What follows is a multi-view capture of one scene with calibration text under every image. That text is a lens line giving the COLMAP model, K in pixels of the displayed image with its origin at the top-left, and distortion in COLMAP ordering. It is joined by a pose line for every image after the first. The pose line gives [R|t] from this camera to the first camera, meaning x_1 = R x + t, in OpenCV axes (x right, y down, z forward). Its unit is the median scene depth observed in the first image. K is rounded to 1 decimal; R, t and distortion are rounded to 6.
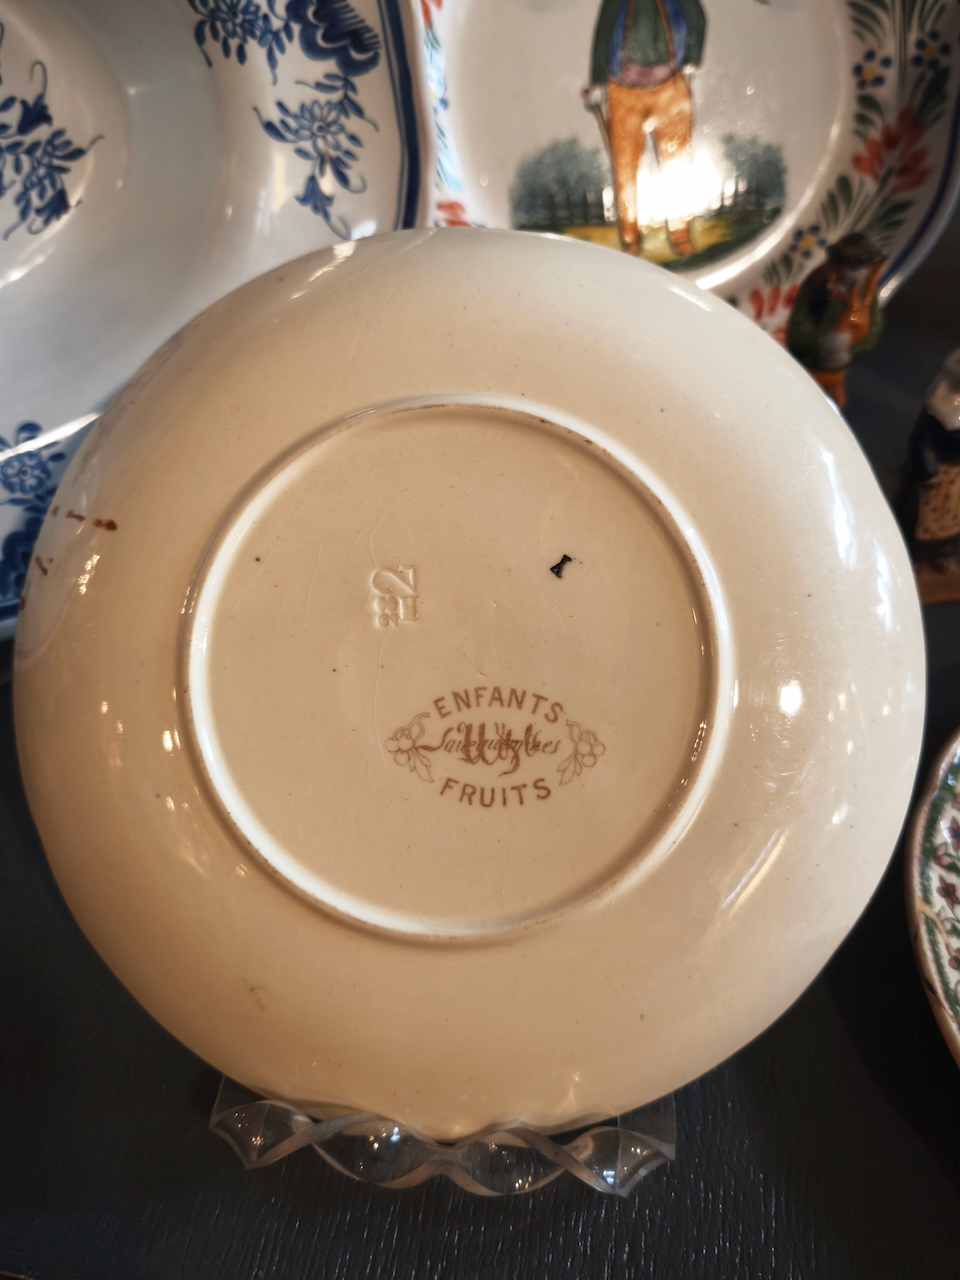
lens RADIAL K [[1084.4, 0, 480.0], [0, 1084.4, 640.0], [0, 0, 1]] dist [0.067782, -0.076535]
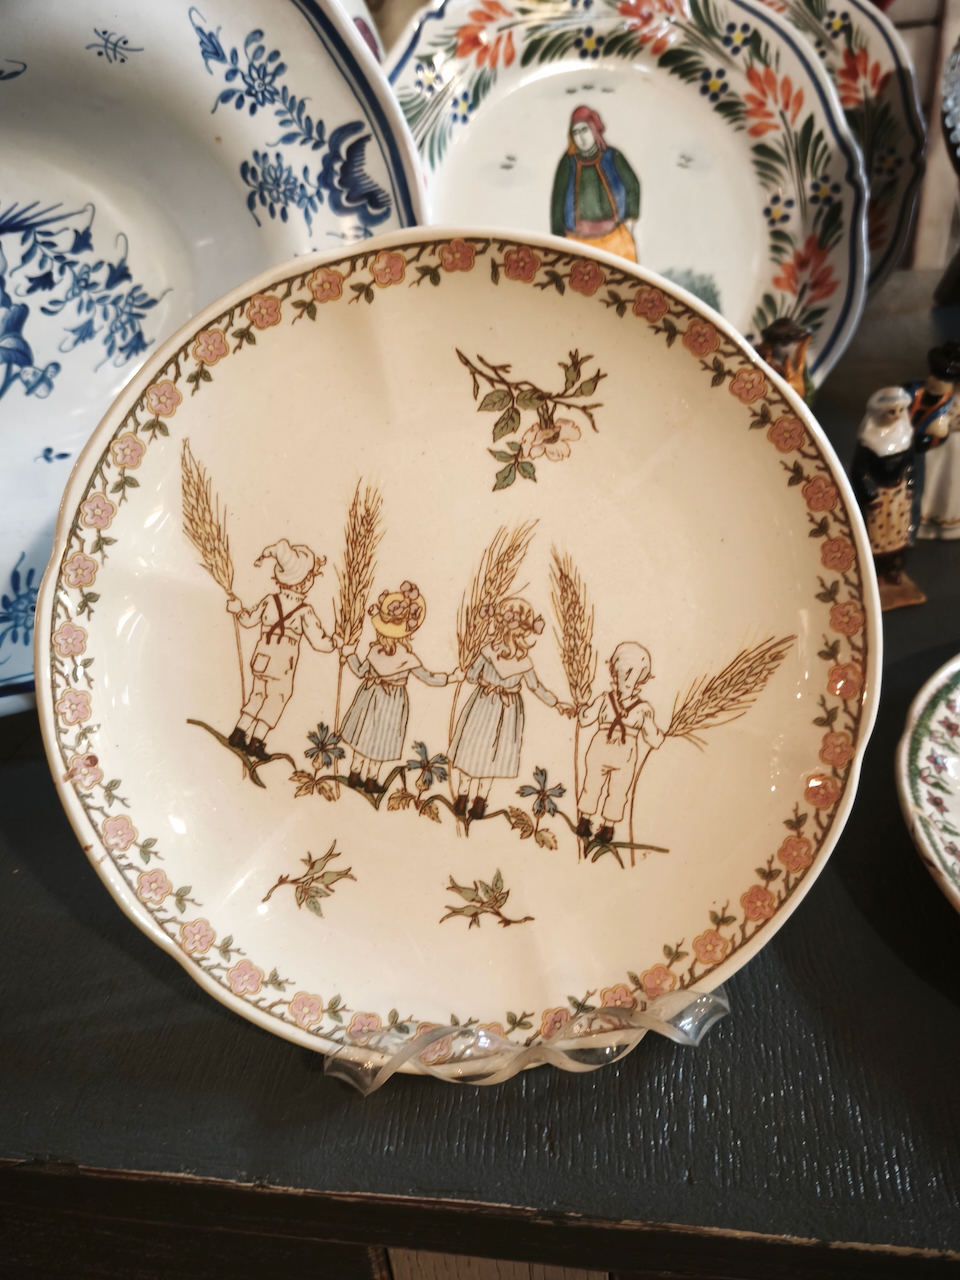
lens RADIAL K [[1084.4, 0, 480.0], [0, 1084.4, 640.0], [0, 0, 1]] dist [0.067782, -0.076535]
pose [[0.995985, -0.086078, 0.024601, -0.062170], [0.089078, 0.980274, -0.176431, 0.183649], [-0.008929, 0.177914, 0.984006, -0.152173]]
